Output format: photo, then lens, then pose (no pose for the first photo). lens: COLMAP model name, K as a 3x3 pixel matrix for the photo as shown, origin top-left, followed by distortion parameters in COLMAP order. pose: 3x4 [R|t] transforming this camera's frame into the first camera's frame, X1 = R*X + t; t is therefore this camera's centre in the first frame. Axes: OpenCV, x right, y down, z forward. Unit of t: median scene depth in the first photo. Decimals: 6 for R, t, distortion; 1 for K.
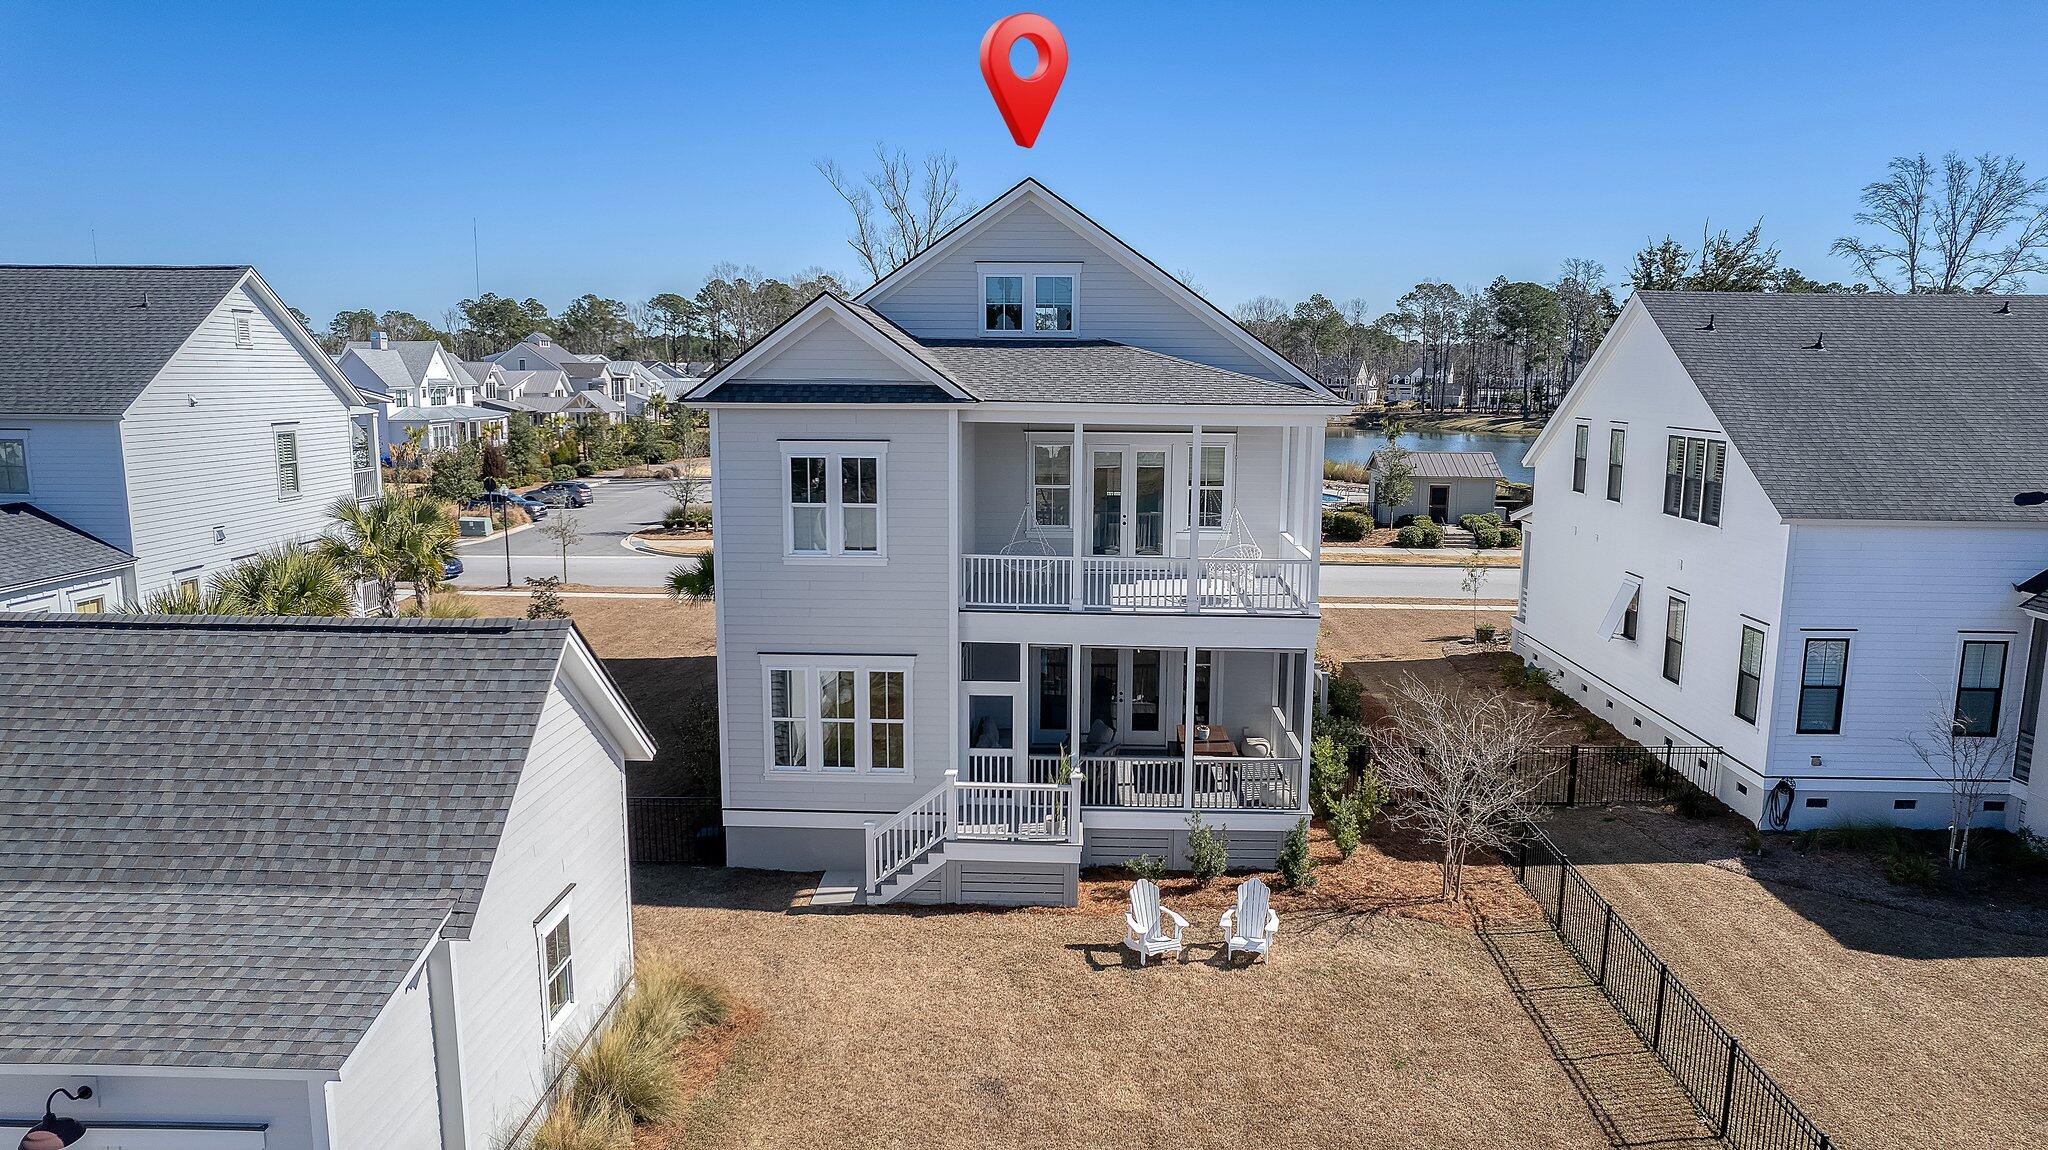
lens RADIAL K [[1307.3, 0, 1024.0], [0, 1307.3, 575.0], [0, 0, 1]] dist [-0.072958, 0.064719]
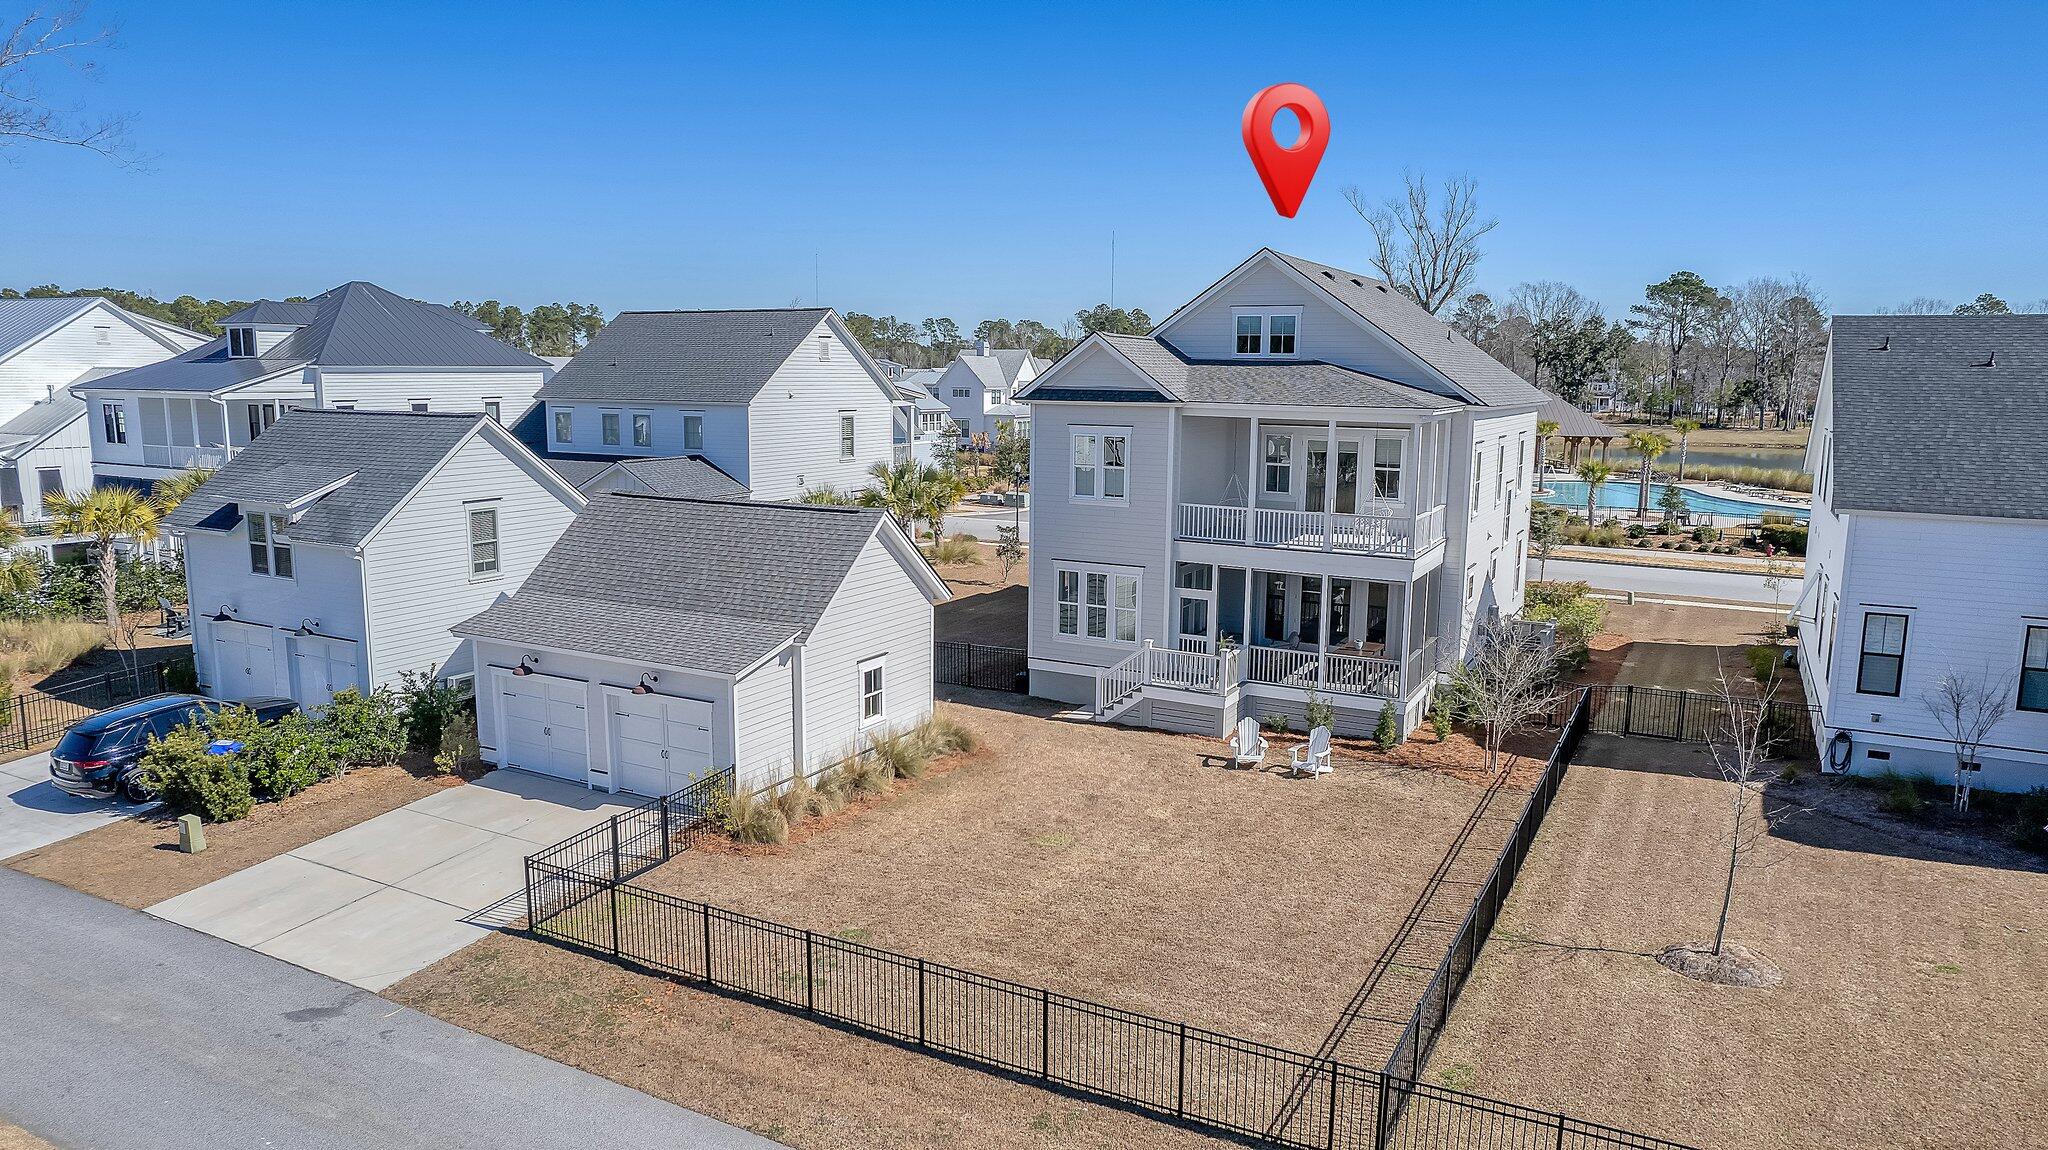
lens RADIAL K [[1301.3, 0, 1024.0], [0, 1301.3, 575.0], [0, 0, 1]] dist [-0.043070, -0.001503]
pose [[0.896712, 0.072058, -0.436709, 0.447469], [-0.073616, 0.997197, 0.013382, 0.059611], [0.436450, 0.020149, 0.899503, -0.425768]]
